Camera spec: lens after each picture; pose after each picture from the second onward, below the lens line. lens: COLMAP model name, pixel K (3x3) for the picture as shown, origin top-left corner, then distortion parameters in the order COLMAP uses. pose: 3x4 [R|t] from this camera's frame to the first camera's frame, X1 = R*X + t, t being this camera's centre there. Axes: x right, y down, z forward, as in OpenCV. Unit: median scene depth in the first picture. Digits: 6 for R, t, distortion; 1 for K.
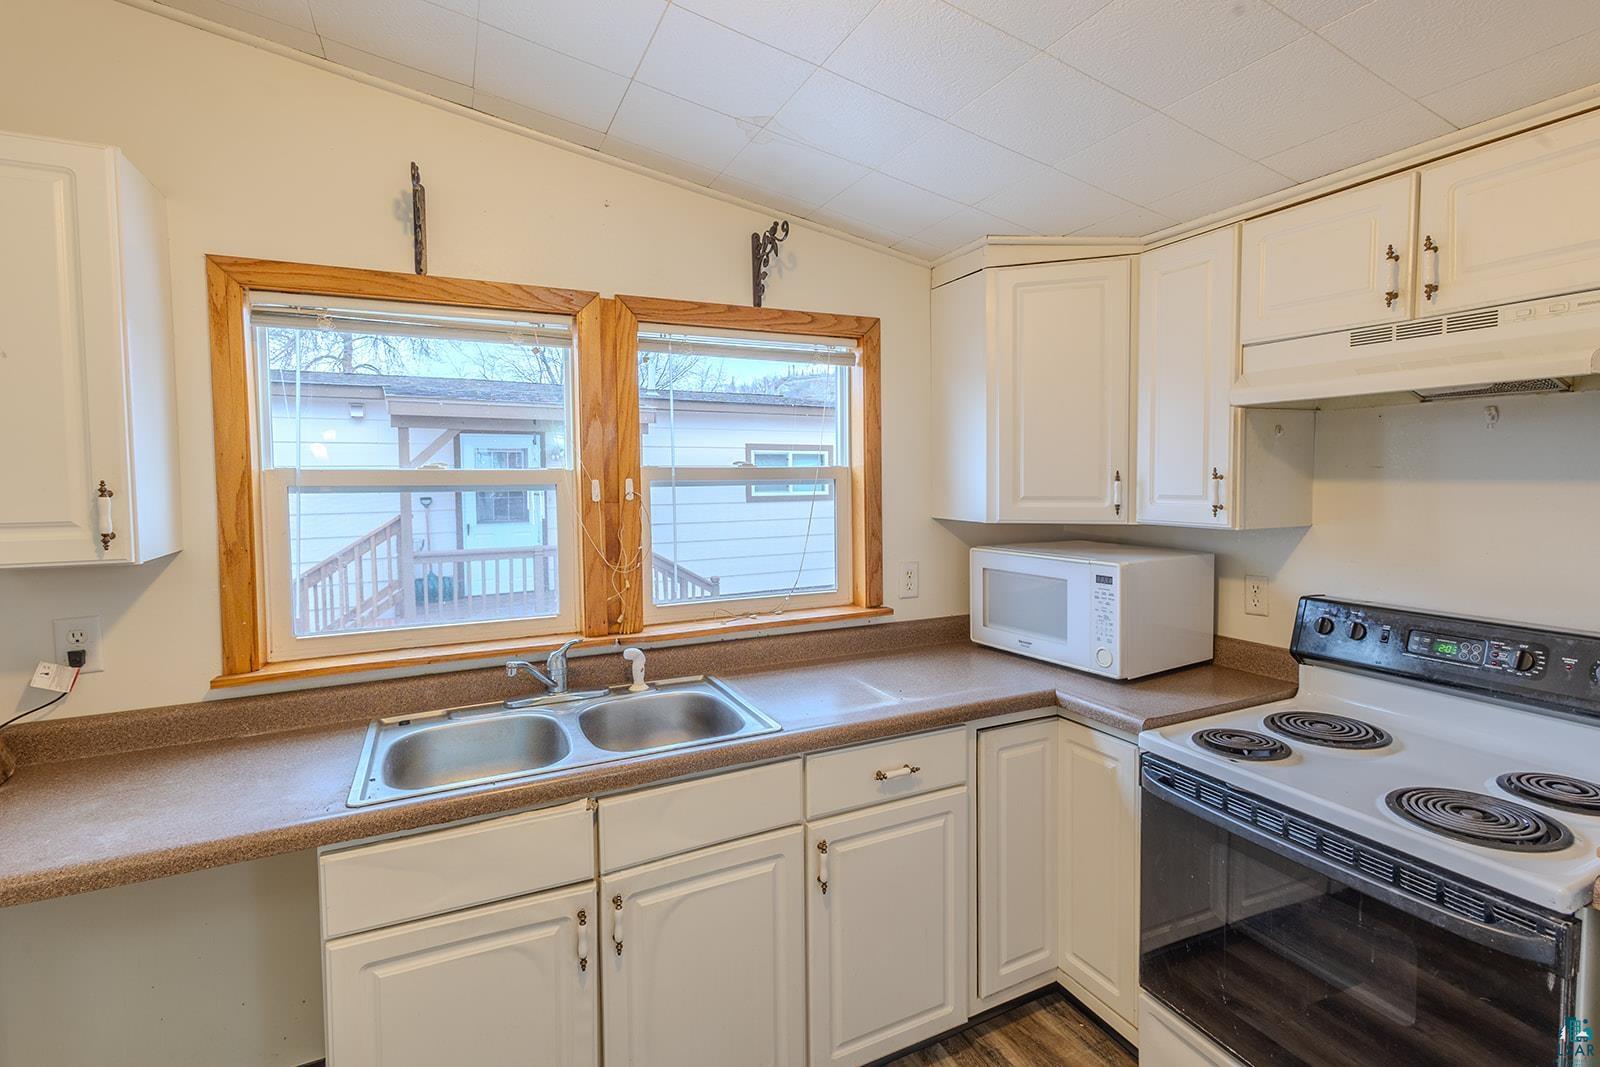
lens RADIAL K [[757.0, 0, 822.5], [0, 757.0, 510.5], [0, 0, 1]] dist [0.013890, -0.004589]
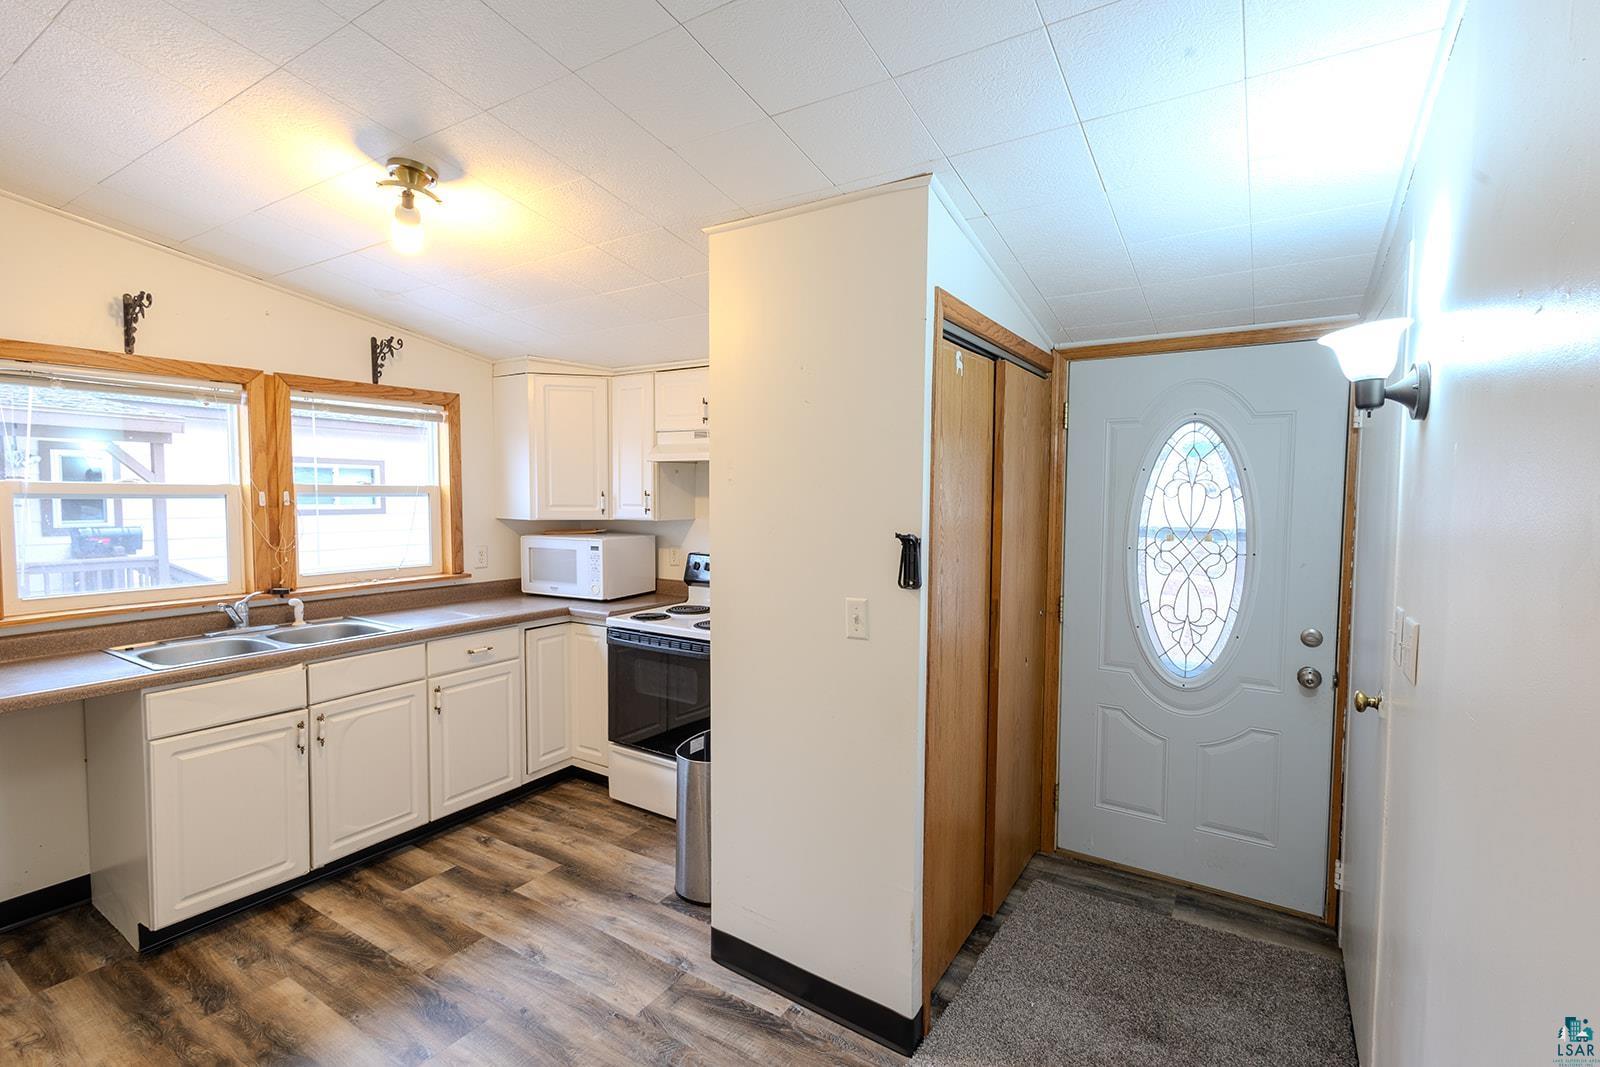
lens RADIAL K [[757.0, 0, 812.4], [0, 757.0, 531.8], [0, 0, 1]] dist [0.013890, -0.004589]
pose [[0.851883, -0.013974, 0.523545, -0.163945], [0.011307, 0.999902, 0.008290, 0.042257], [-0.523610, -0.001142, 0.851958, -0.941148]]
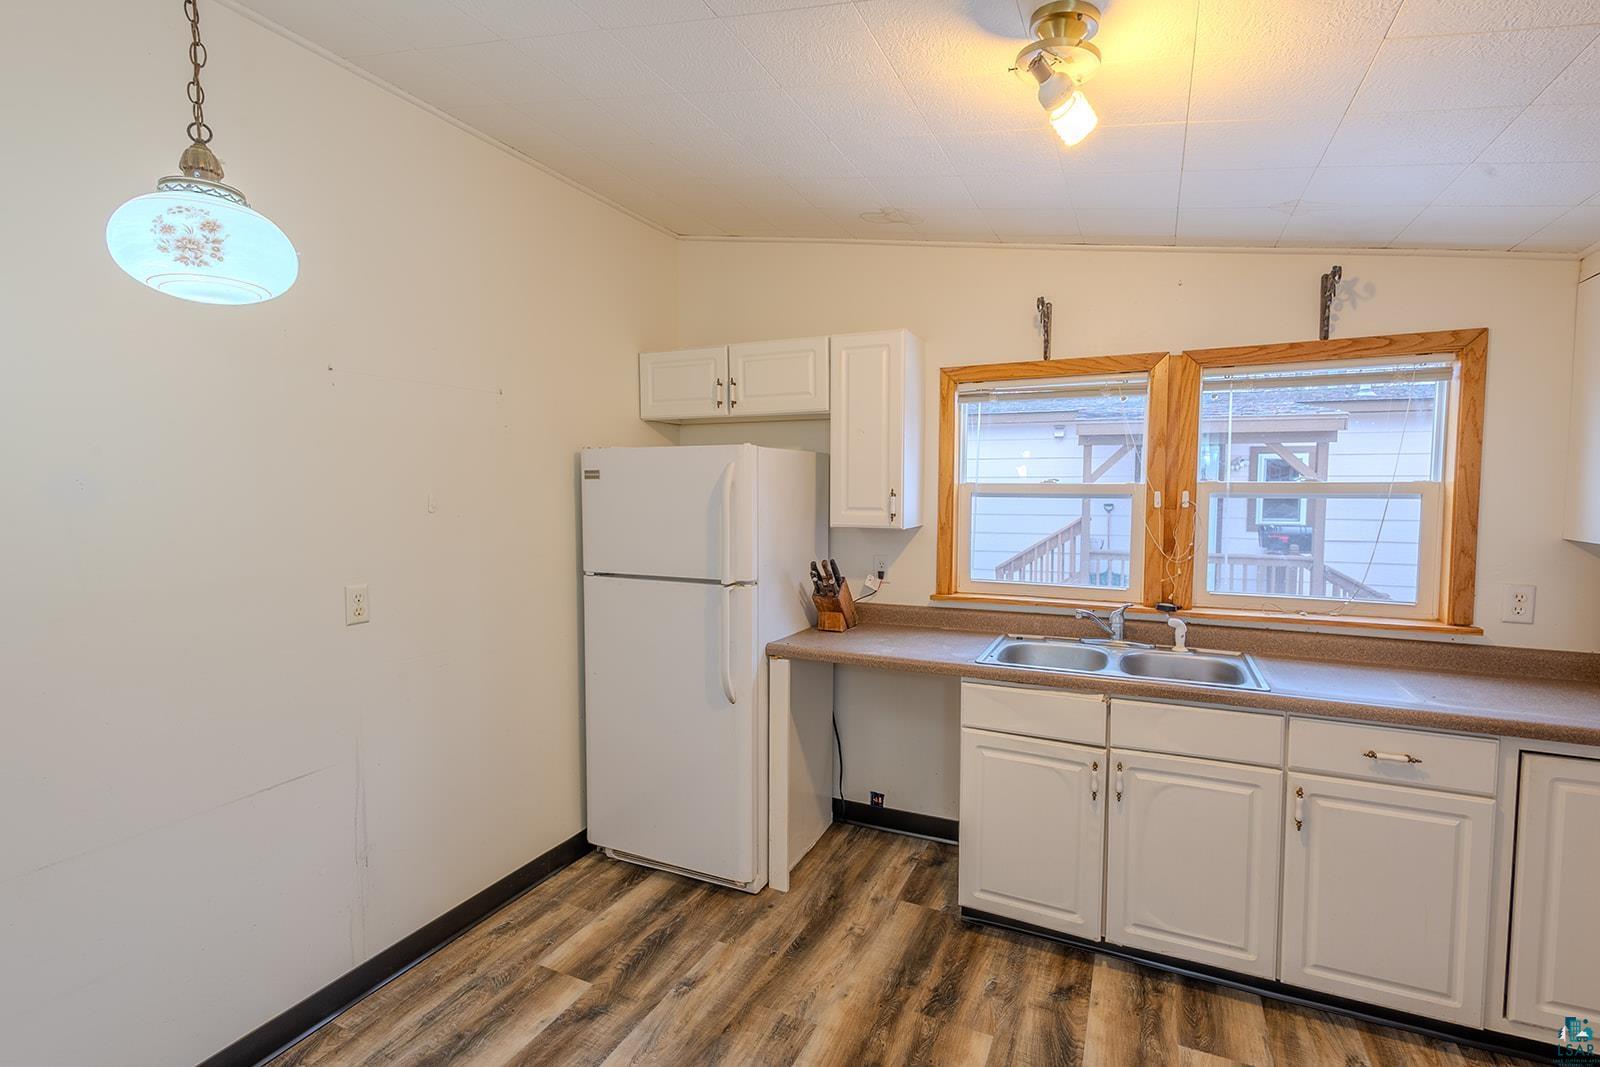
lens RADIAL K [[757.0, 0, 785.7], [0, 757.0, 533.0], [0, 0, 1]] dist [0.013890, -0.004589]
pose [[0.606124, 0.058097, -0.793245, 0.391441], [-0.044135, 0.998249, 0.039387, 0.009583], [0.794145, 0.011137, 0.607627, -0.362496]]
